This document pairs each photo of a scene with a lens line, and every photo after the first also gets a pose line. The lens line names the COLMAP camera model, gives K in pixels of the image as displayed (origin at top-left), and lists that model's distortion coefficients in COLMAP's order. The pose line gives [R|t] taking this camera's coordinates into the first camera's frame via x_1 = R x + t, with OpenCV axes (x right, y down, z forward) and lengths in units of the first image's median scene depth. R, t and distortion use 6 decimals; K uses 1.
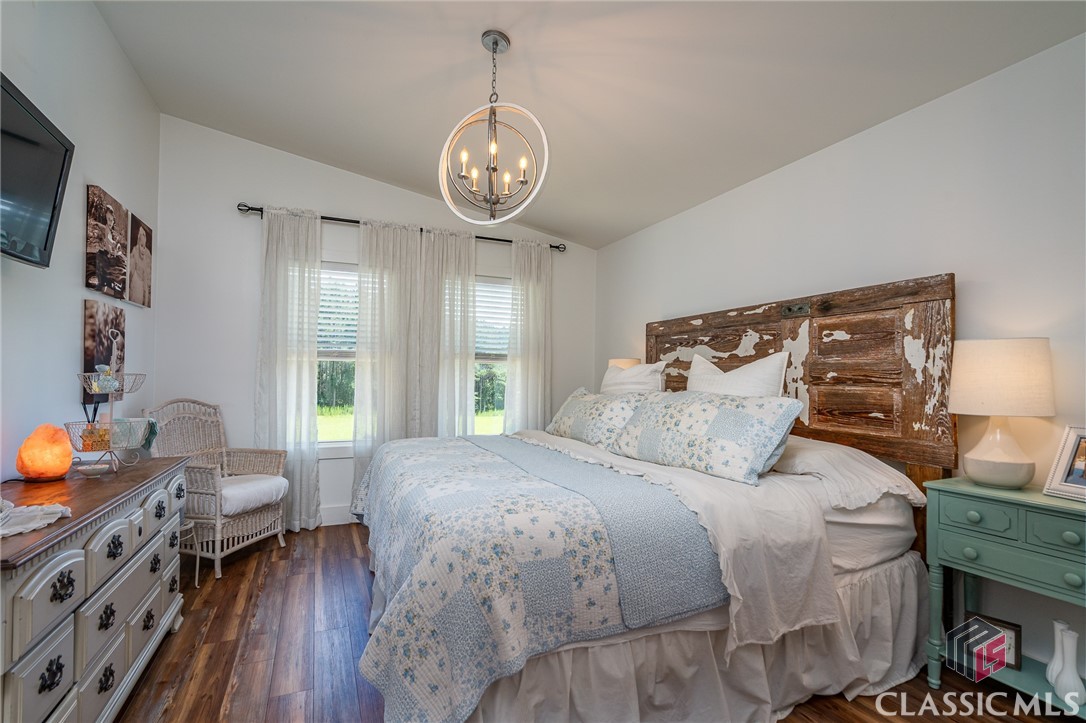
lens RADIAL K [[496.8, 0, 539.4], [0, 496.8, 371.2], [0, 0, 1]] dist [-0.003216, 0.003302]
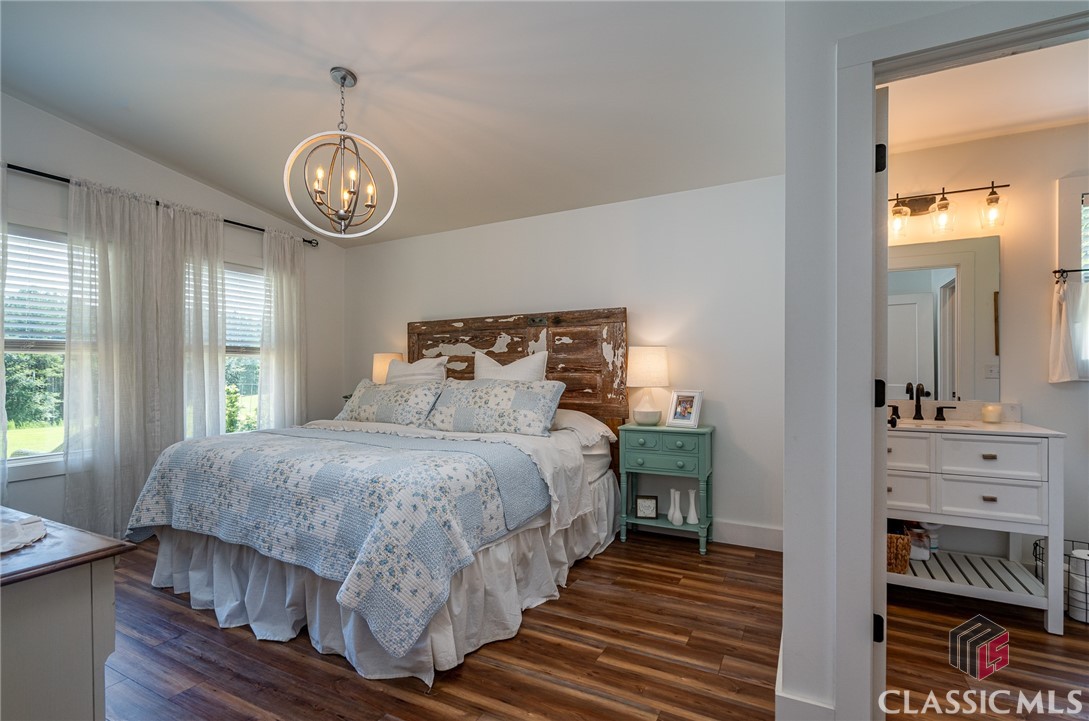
lens RADIAL K [[498.1, 0, 548.5], [0, 498.1, 364.8], [0, 0, 1]] dist [-0.003216, 0.003302]
pose [[0.782386, -0.008693, 0.622733, -0.462094], [0.005642, 0.999960, 0.006871, -0.007933], [-0.622768, -0.001862, 0.782405, -0.200038]]
